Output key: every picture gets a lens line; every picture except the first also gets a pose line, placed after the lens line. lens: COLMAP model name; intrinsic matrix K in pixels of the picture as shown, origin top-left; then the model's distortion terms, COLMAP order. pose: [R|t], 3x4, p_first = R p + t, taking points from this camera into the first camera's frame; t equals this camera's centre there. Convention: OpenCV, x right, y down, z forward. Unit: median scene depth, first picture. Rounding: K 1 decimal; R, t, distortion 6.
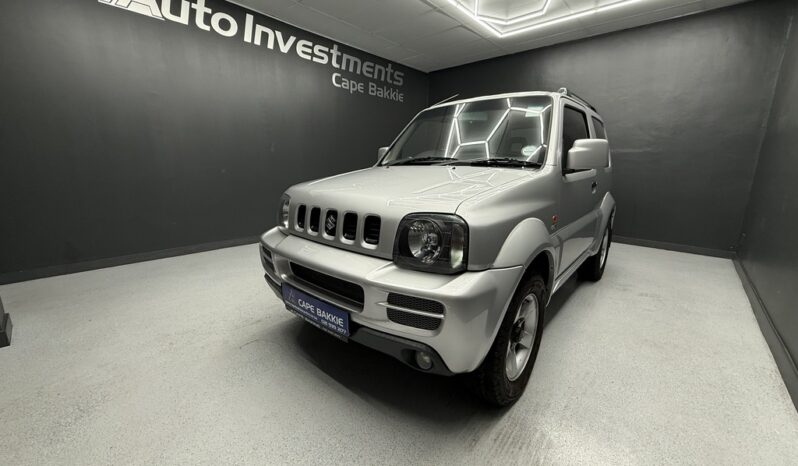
lens RADIAL K [[317.8, 0, 399.0], [0, 317.8, 233.0], [0, 0, 1]] dist [-0.002408, 0.000320]
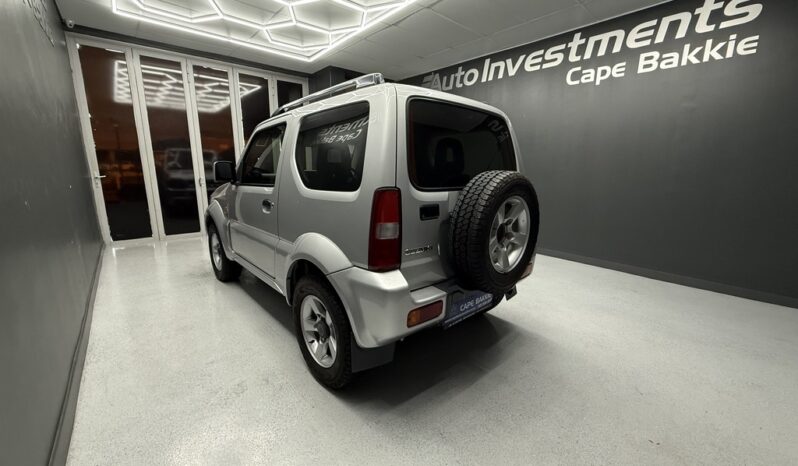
lens RADIAL K [[317.8, 0, 399.0], [0, 317.8, 233.0], [0, 0, 1]] dist [-0.002408, 0.000320]
pose [[-0.126018, 0.184064, -0.974803, 0.759945], [-0.221046, 0.952722, 0.208470, -0.175712], [0.967088, 0.241747, -0.079374, 0.756181]]
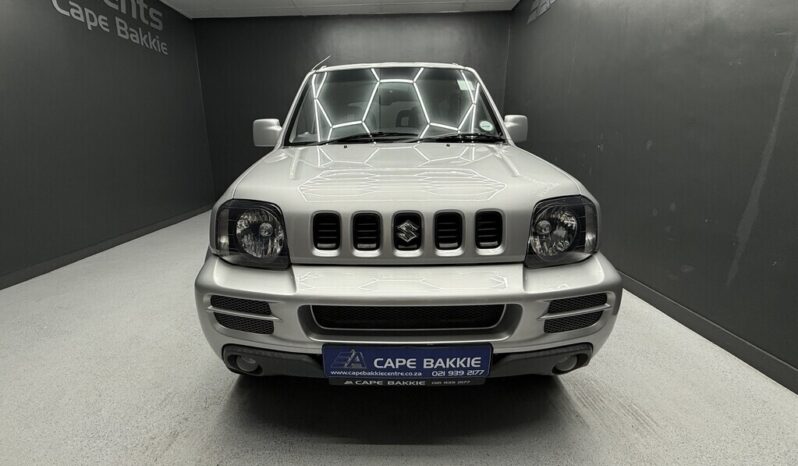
lens RADIAL K [[338.1, 0, 375.0], [0, 338.1, 233.5], [0, 0, 1]] dist [-0.001097, -0.000020]
pose [[0.768775, -0.186696, 0.611661, -0.217978], [0.152393, 0.982367, 0.108308, -0.036011], [-0.621096, 0.009948, 0.783671, 0.148734]]
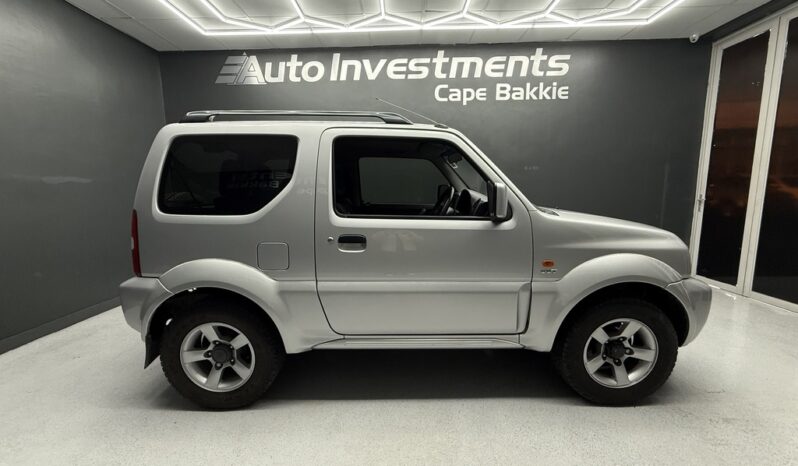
lens RADIAL K [[317.8, 0, 399.0], [0, 317.8, 233.0], [0, 0, 1]] dist [-0.002408, 0.000320]
pose [[0.649487, 0.084427, -0.755671, 0.388807], [-0.135904, 0.990703, -0.006123, -0.114470], [0.748129, 0.106676, 0.654923, 0.445233]]
